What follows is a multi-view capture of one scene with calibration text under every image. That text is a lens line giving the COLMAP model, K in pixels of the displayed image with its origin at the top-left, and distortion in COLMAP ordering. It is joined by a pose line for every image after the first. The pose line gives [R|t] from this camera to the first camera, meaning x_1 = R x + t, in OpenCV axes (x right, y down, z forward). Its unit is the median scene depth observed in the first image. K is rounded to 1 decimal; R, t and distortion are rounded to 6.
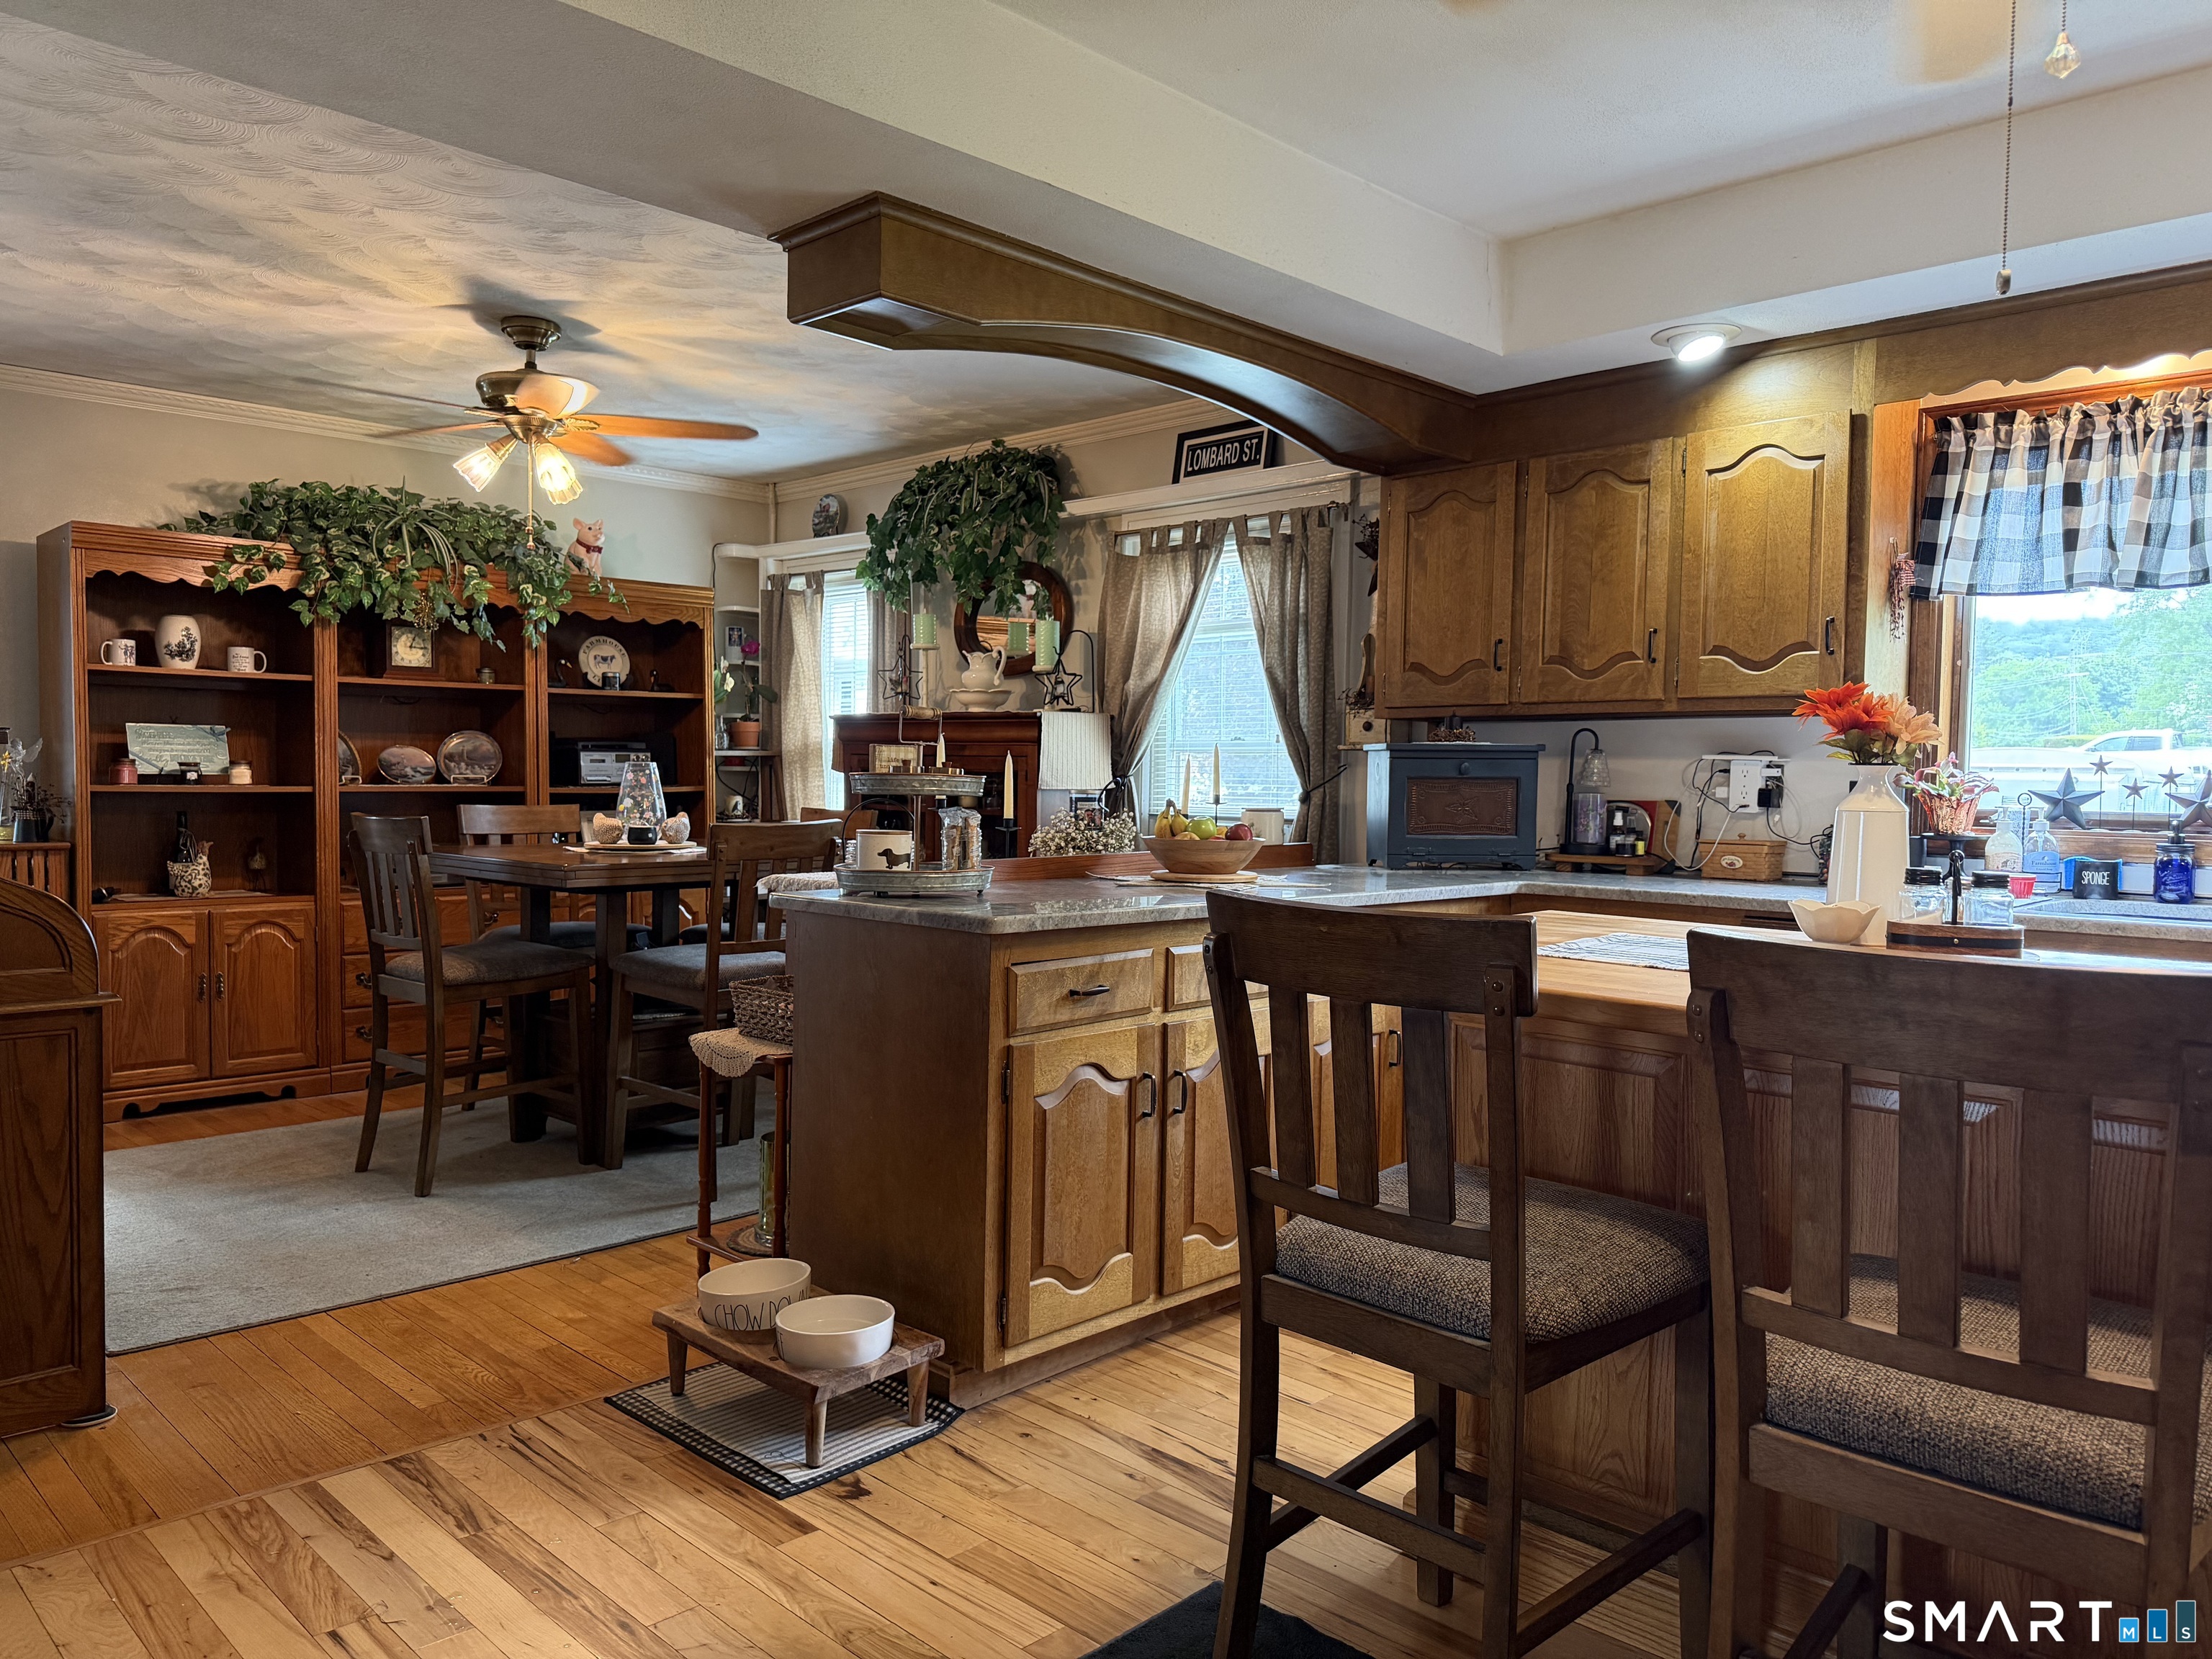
lens RADIAL K [[1580.9, 0, 1106.0], [0, 1580.9, 829.5], [0, 0, 1]] dist [0.050007, -0.095922]
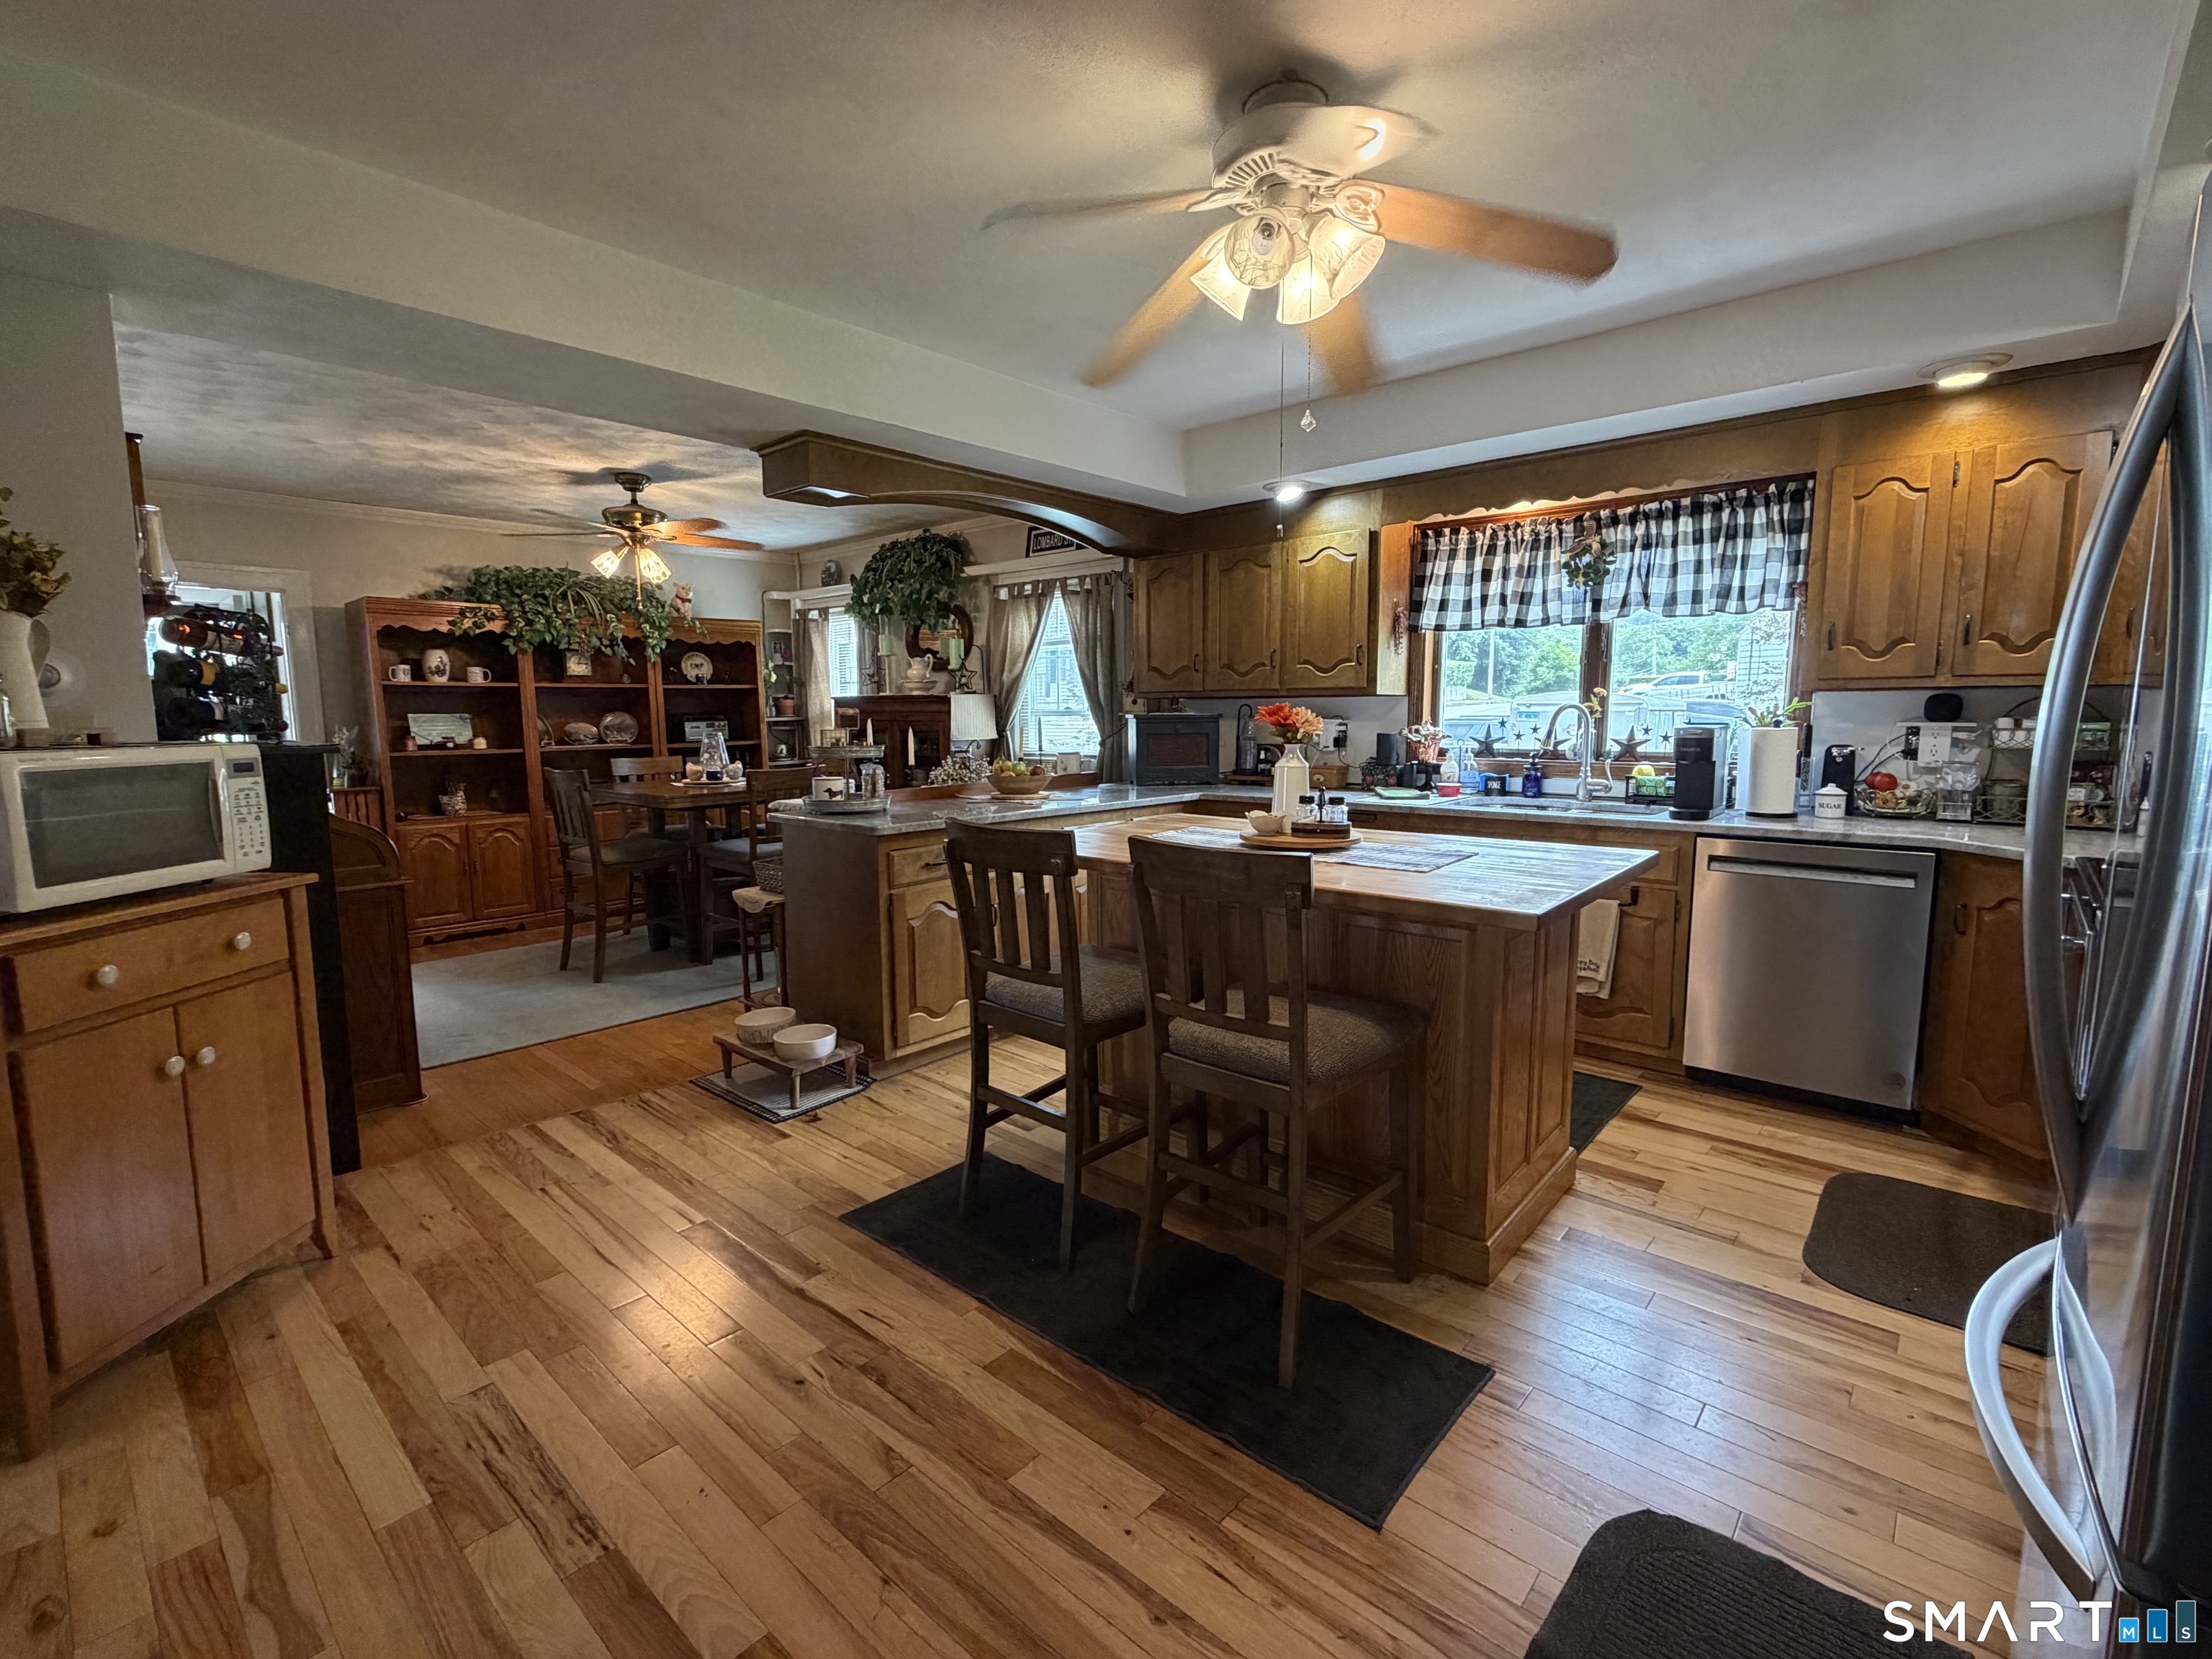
lens RADIAL K [[1020.7, 0, 1106.0], [0, 1020.7, 829.5], [0, 0, 1]] dist [-0.014294, 0.000051]
pose [[0.998799, -0.026828, 0.041009, 0.103265], [0.023264, 0.996106, 0.085038, -0.026034], [-0.043131, -0.083981, 0.995533, -0.154830]]
